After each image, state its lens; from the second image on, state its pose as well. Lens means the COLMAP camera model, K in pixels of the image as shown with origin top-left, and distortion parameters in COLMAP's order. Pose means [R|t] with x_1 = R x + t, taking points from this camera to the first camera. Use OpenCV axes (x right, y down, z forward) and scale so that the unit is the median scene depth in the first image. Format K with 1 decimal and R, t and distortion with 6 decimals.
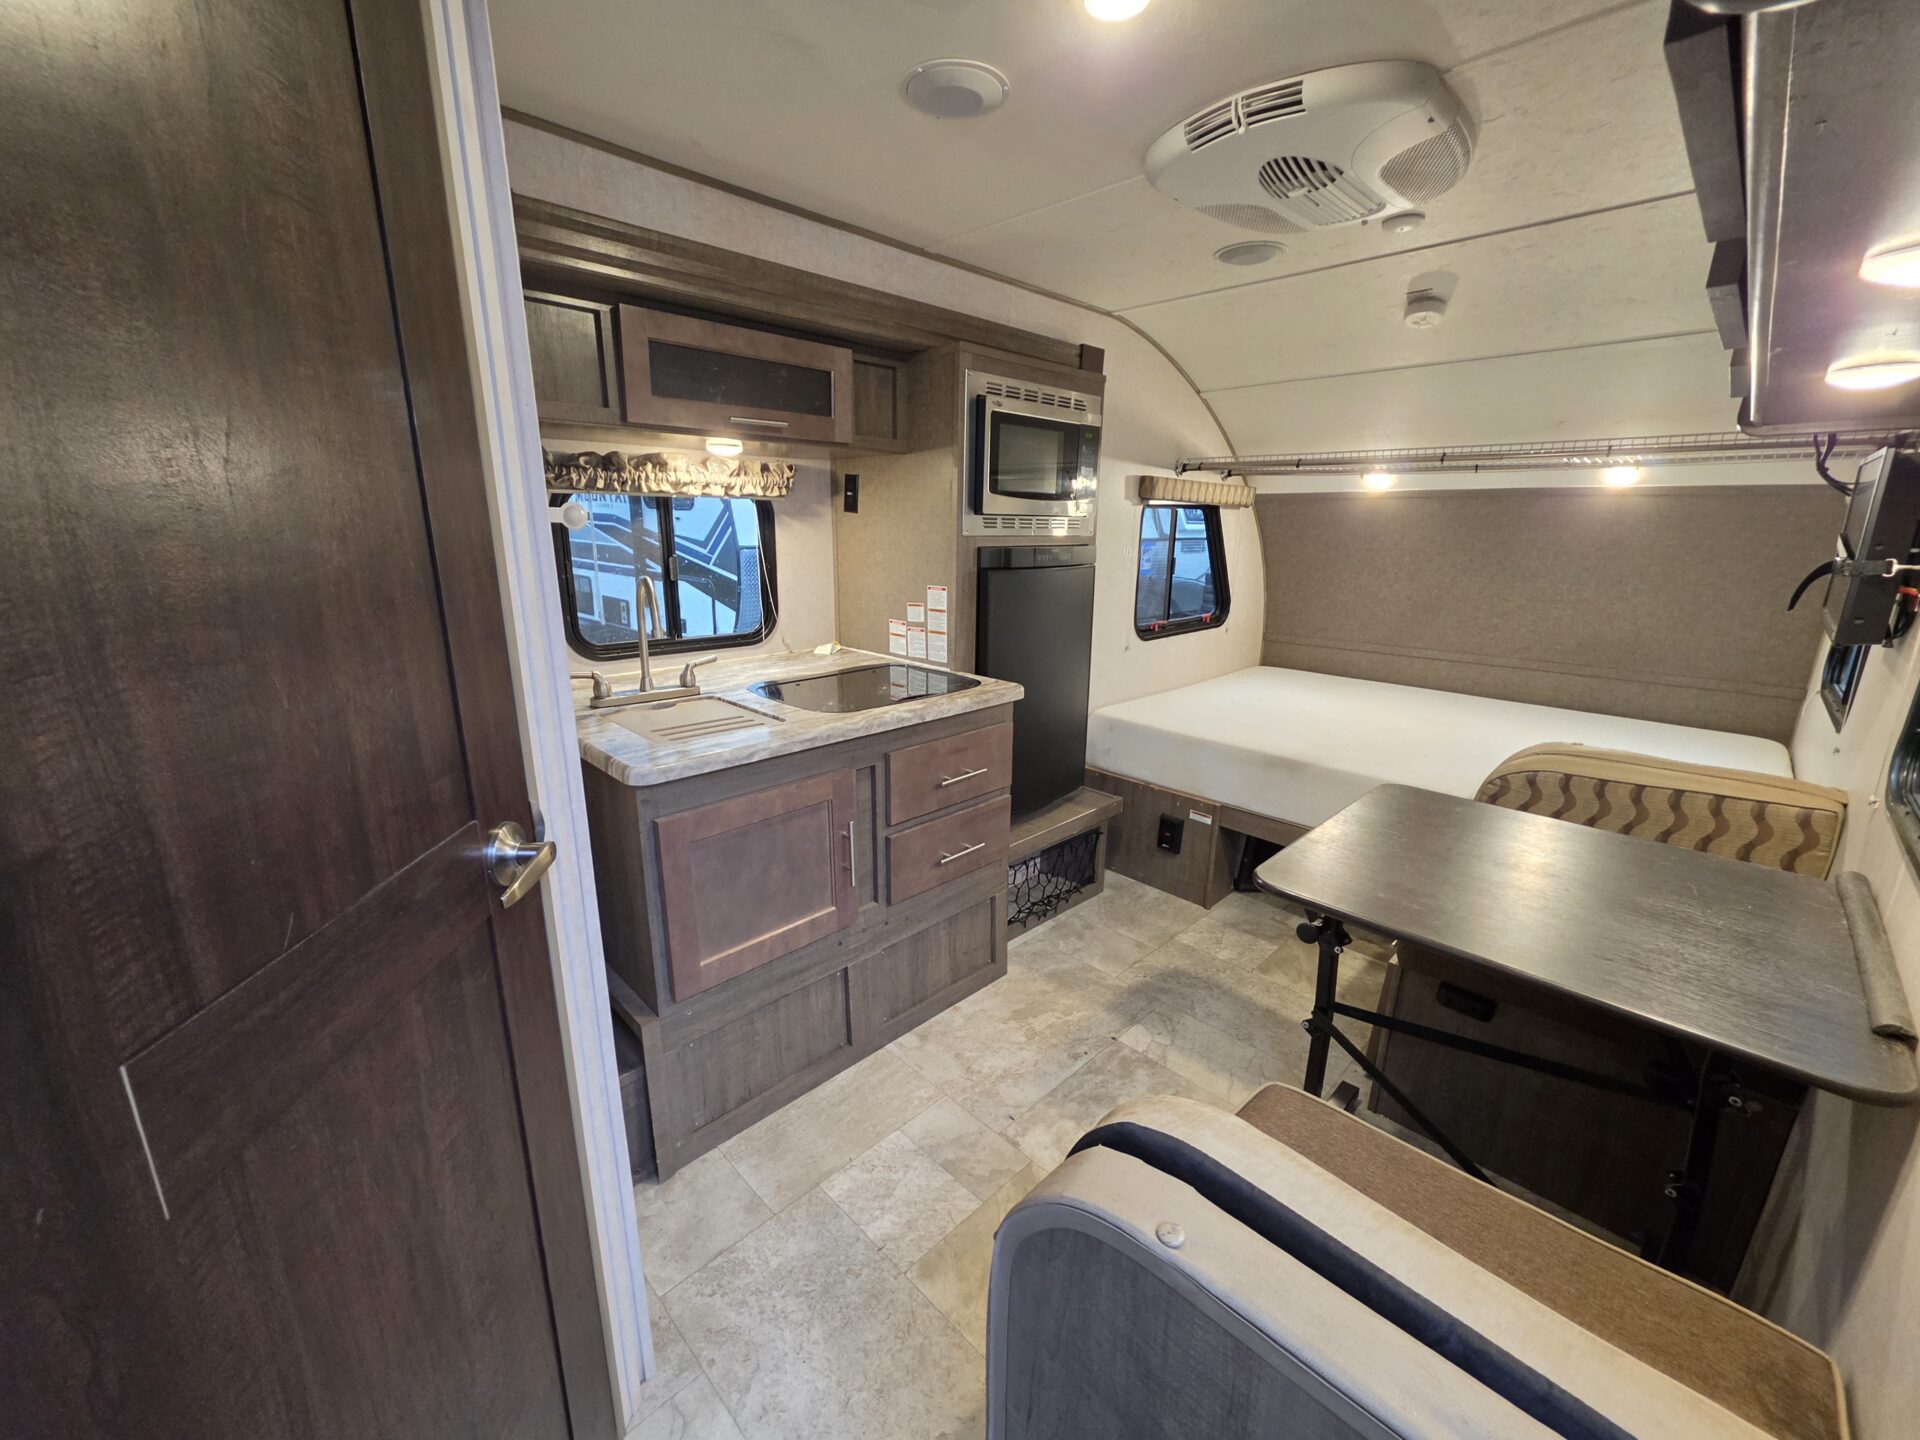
lens RADIAL K [[764.9, 0, 957.8], [0, 764.9, 718.0], [0, 0, 1]] dist [0.002216, -0.000614]
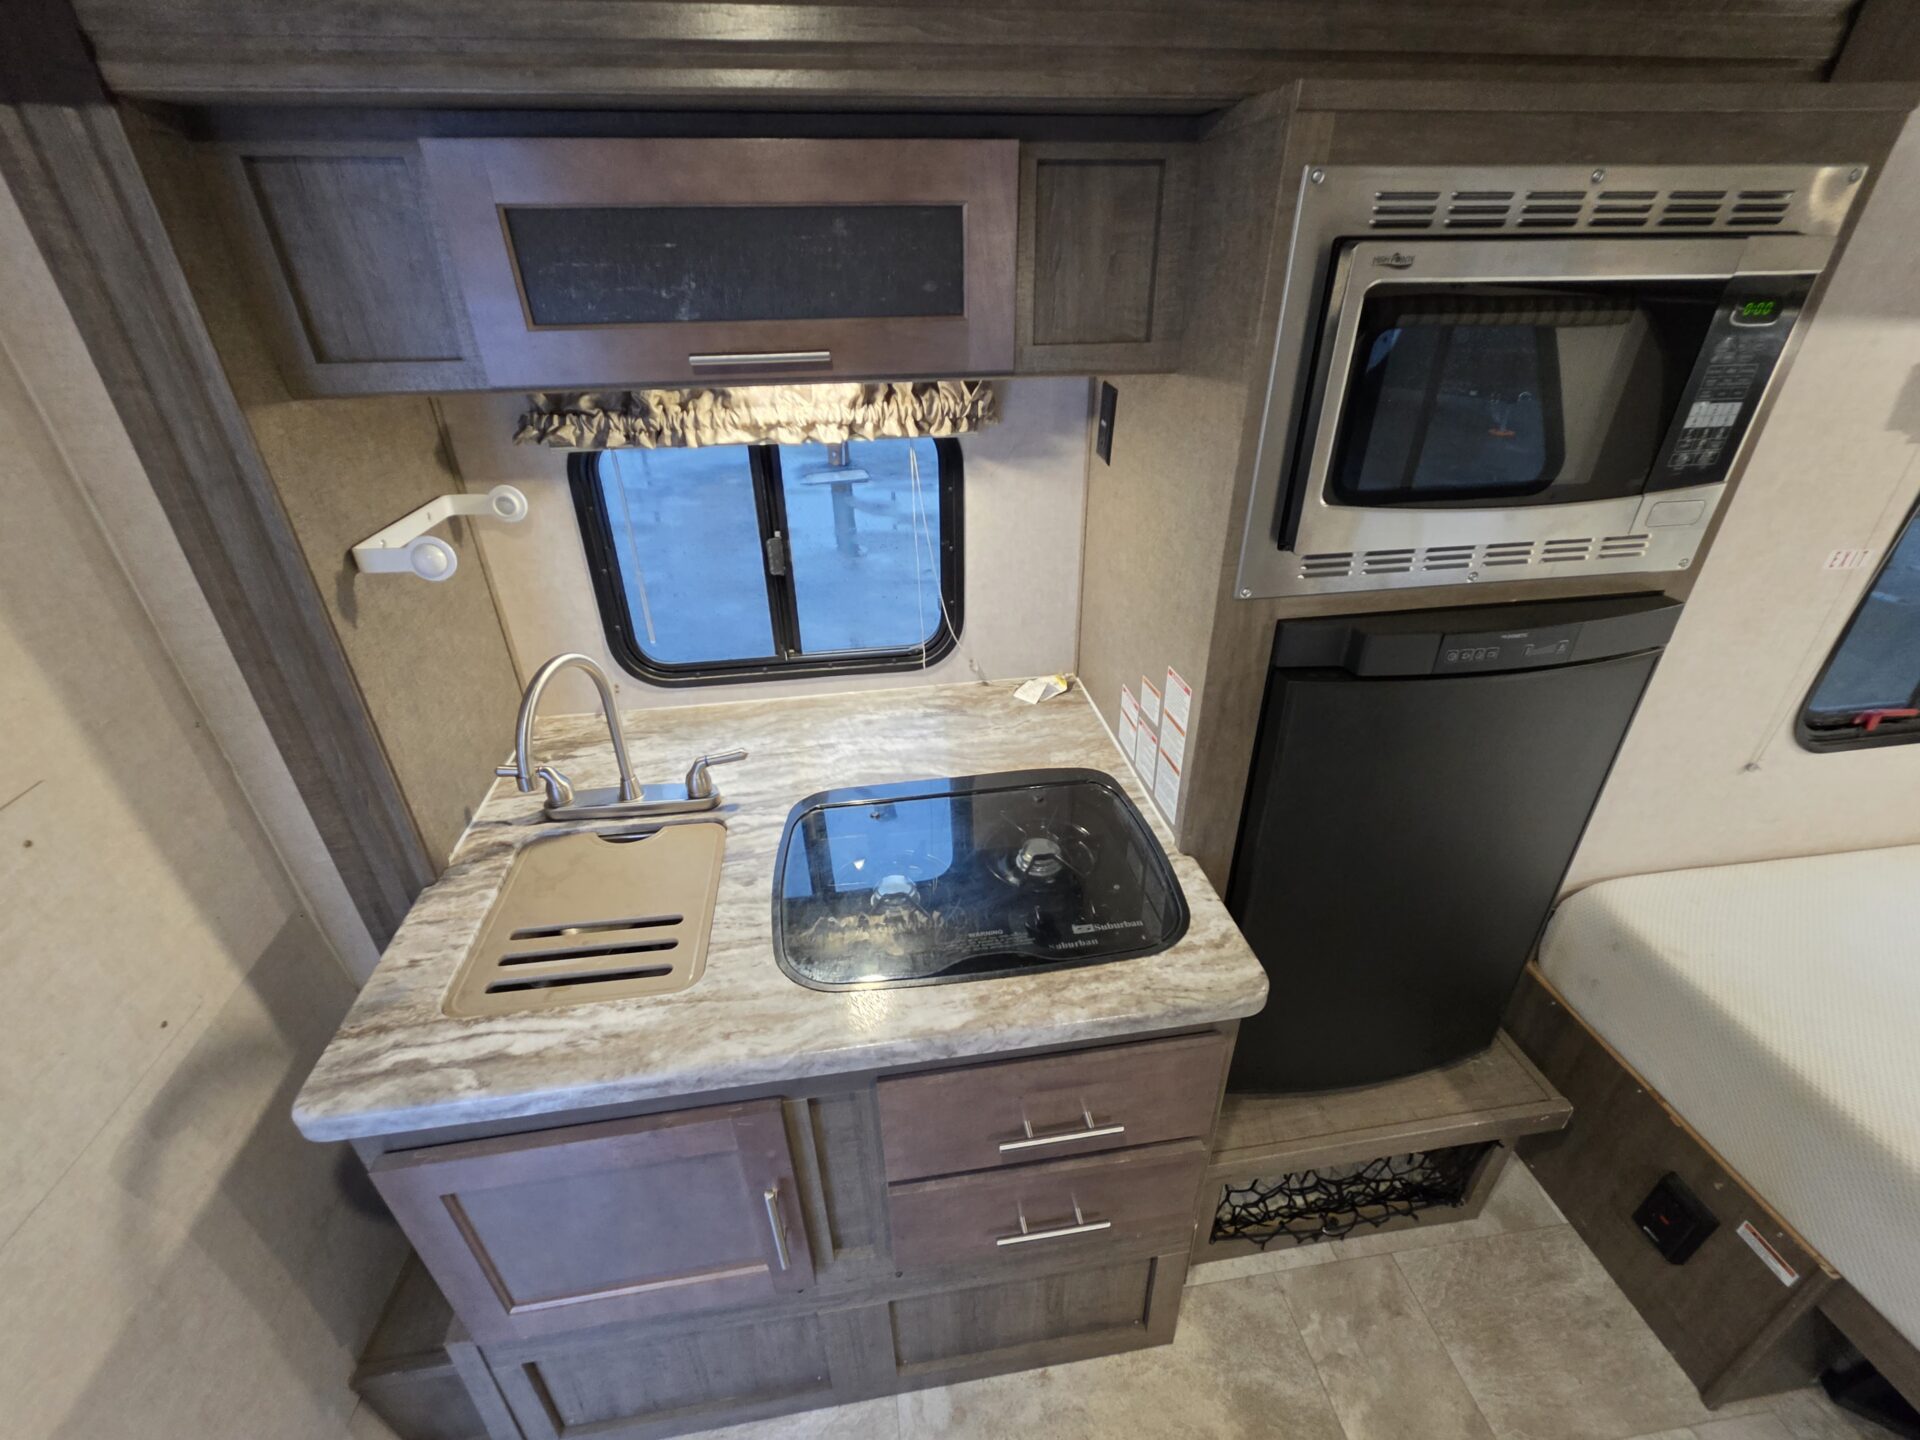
lens RADIAL K [[837.3, 0, 964.9], [0, 837.3, 732.4], [0, 0, 1]] dist [0.001690, 0.000155]
pose [[0.808824, 0.277105, -0.518667, 0.150010], [-0.128334, 0.943930, 0.304181, -0.295453], [0.573876, -0.179467, 0.799036, 0.533935]]
